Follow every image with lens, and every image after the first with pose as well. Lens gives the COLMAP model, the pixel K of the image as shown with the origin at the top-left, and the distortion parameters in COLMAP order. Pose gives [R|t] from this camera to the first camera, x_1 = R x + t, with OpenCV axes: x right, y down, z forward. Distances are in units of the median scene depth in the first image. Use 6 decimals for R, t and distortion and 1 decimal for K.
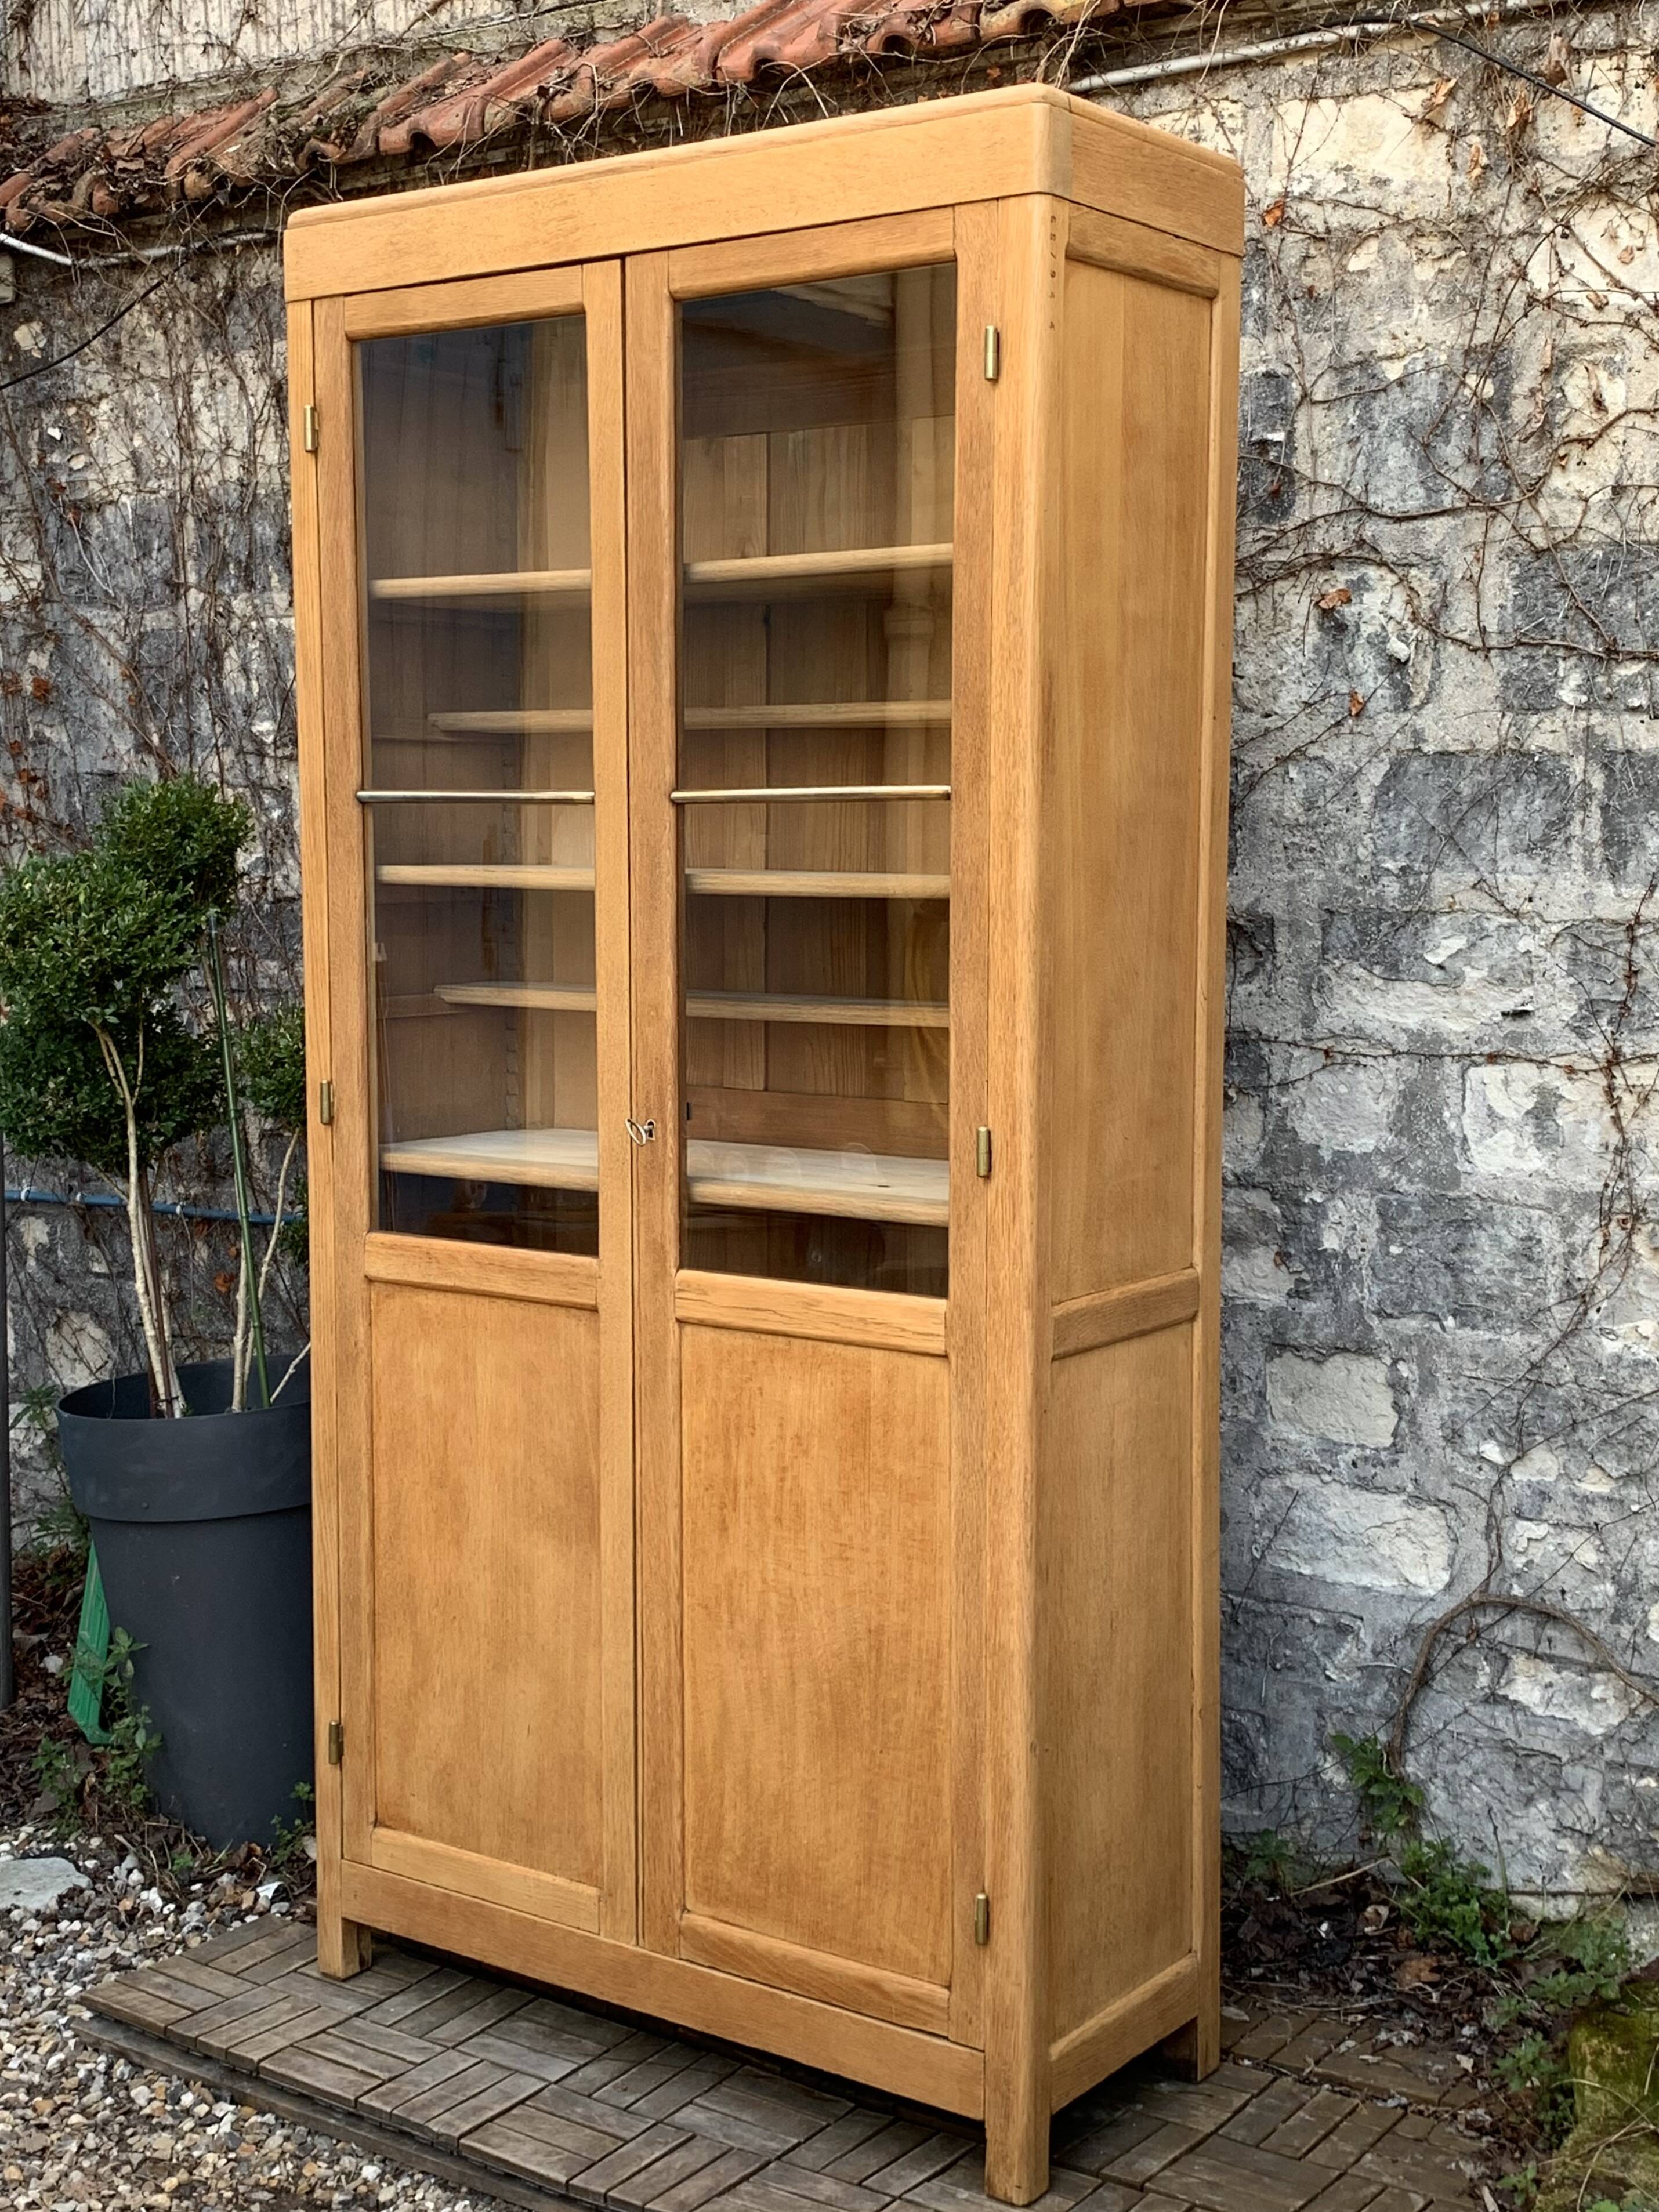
lens RADIAL K [[2797.8, 0, 846.2], [0, 2797.8, 1095.2], [0, 0, 1]] dist [0.005940, 0.000000]
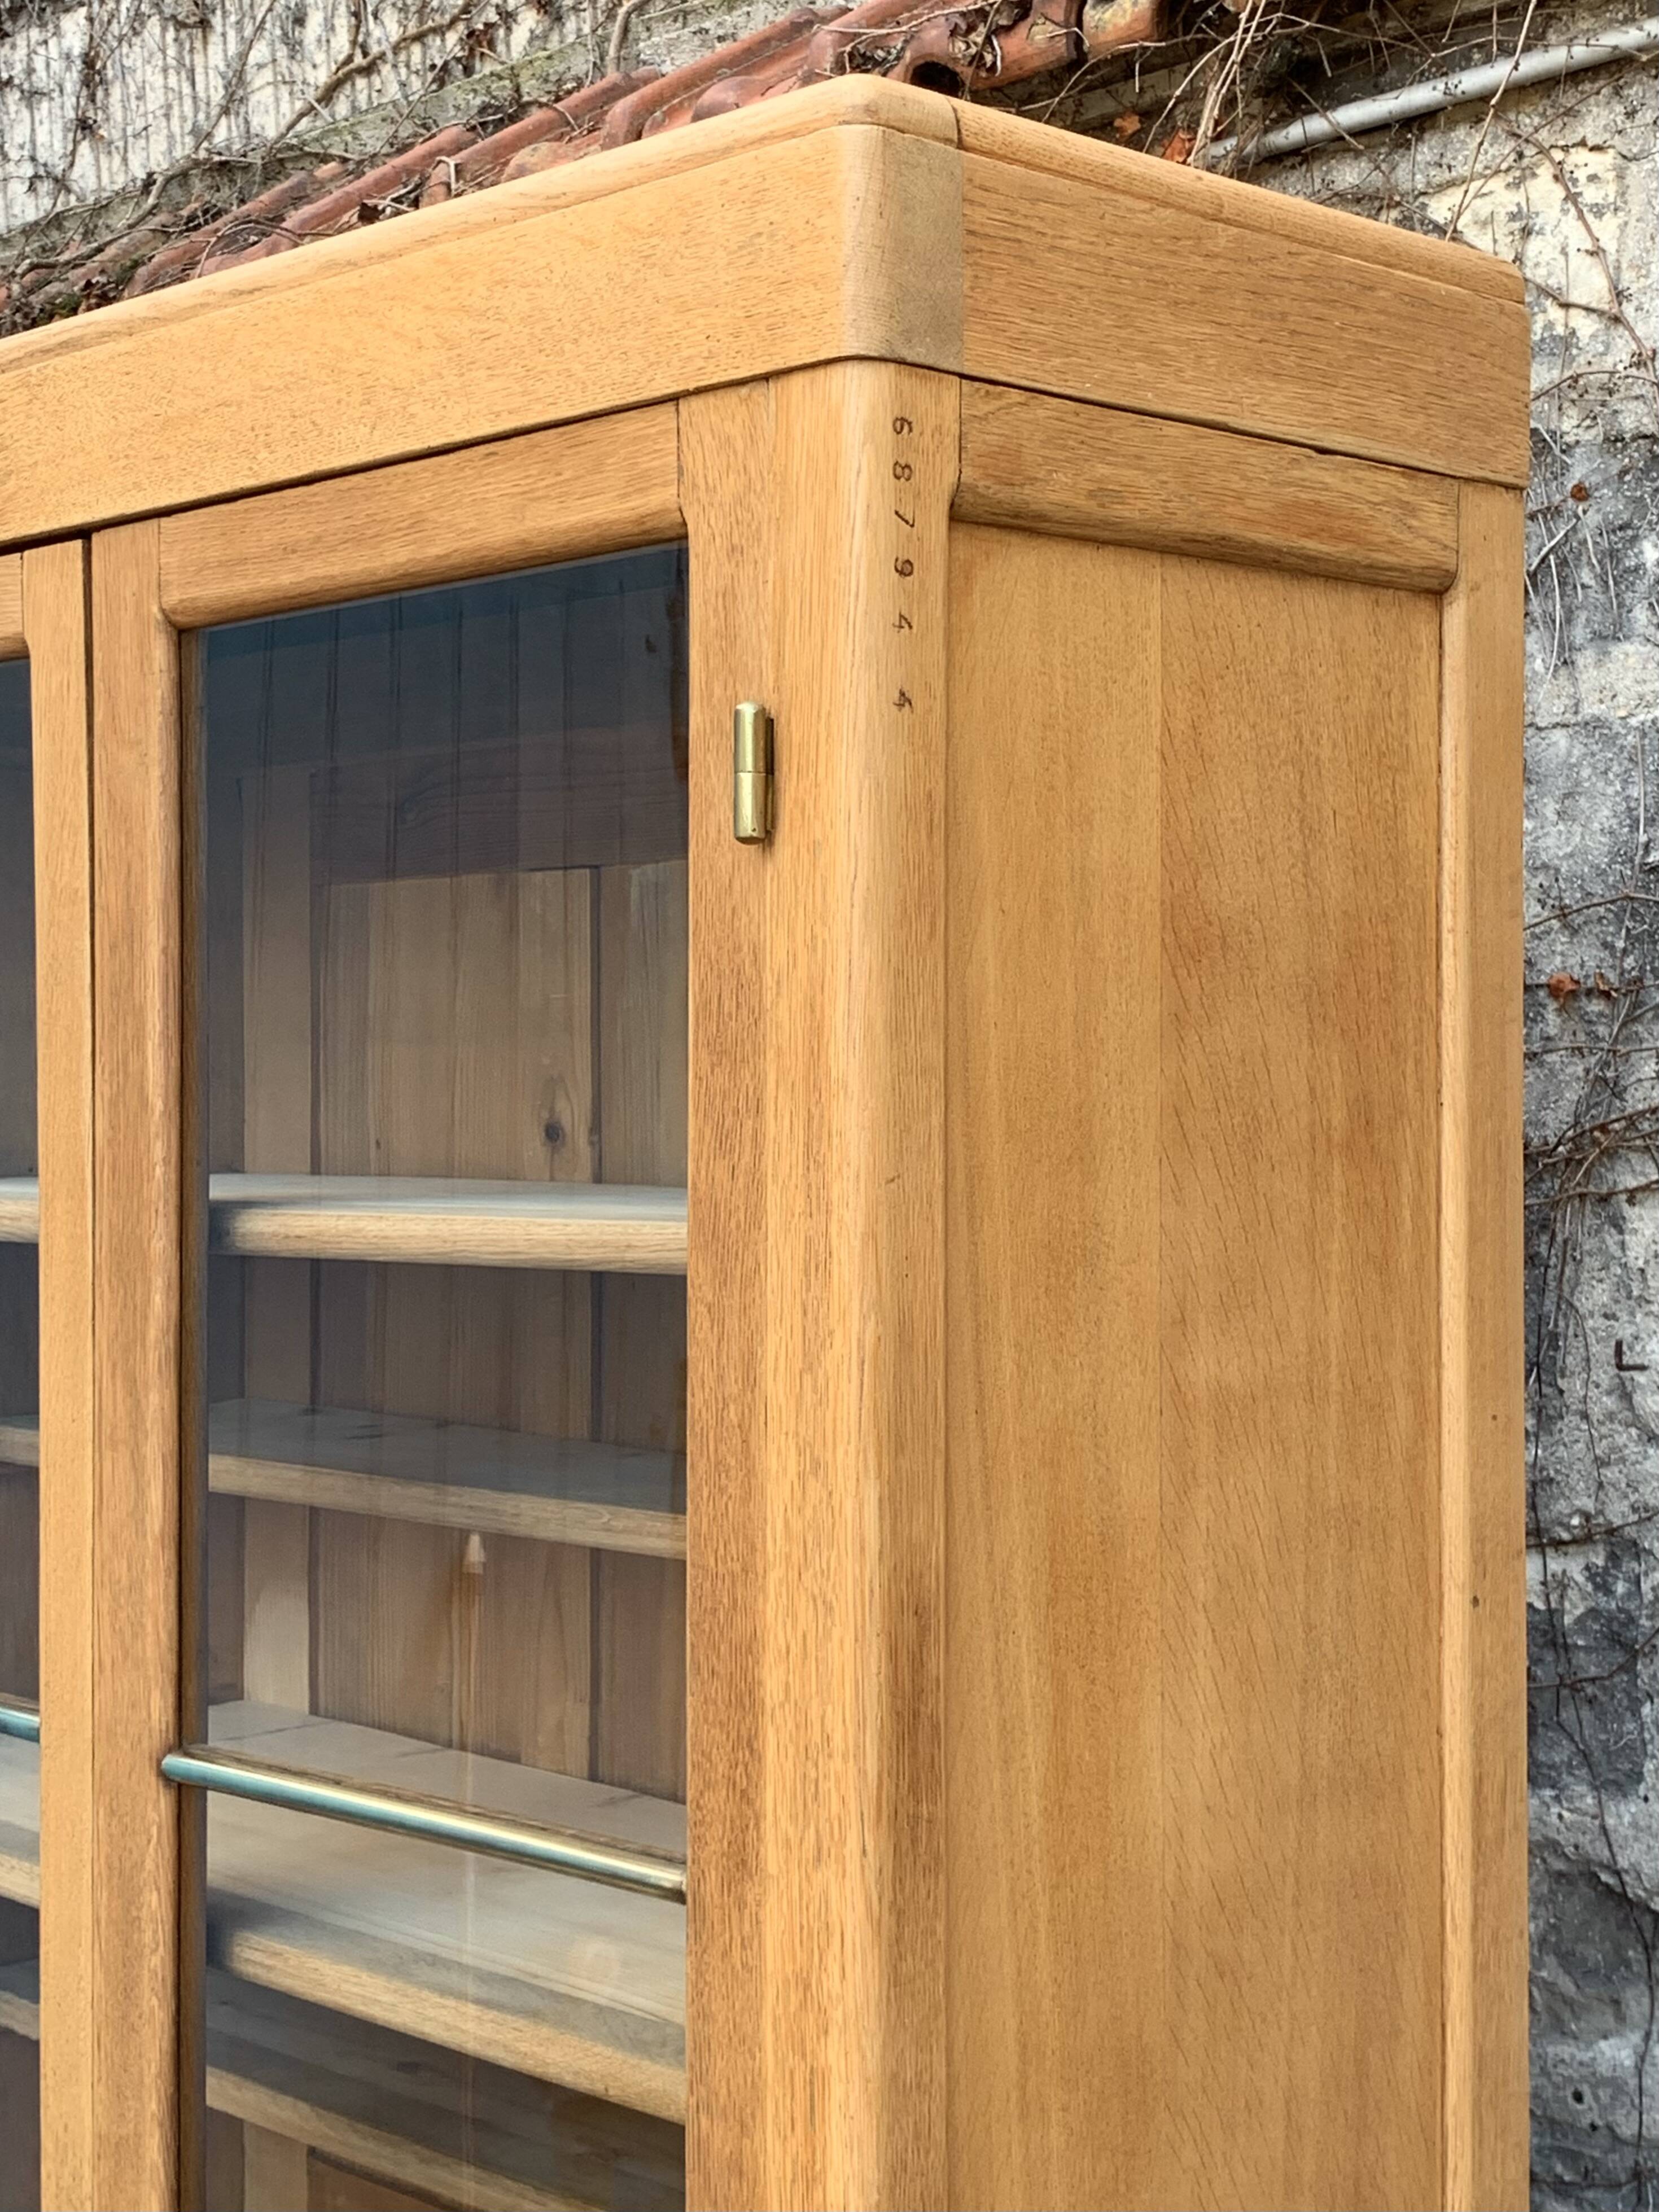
lens RADIAL K [[3370.9, 0, 817.5], [0, 3370.9, 1087.4], [0, 0, 1]] dist [0.028781, 0.000000]
pose [[0.981741, 0.001989, -0.190214, 0.118485], [-0.021946, 0.994453, -0.102871, -0.140168], [0.188954, 0.105167, 0.976338, 0.446111]]
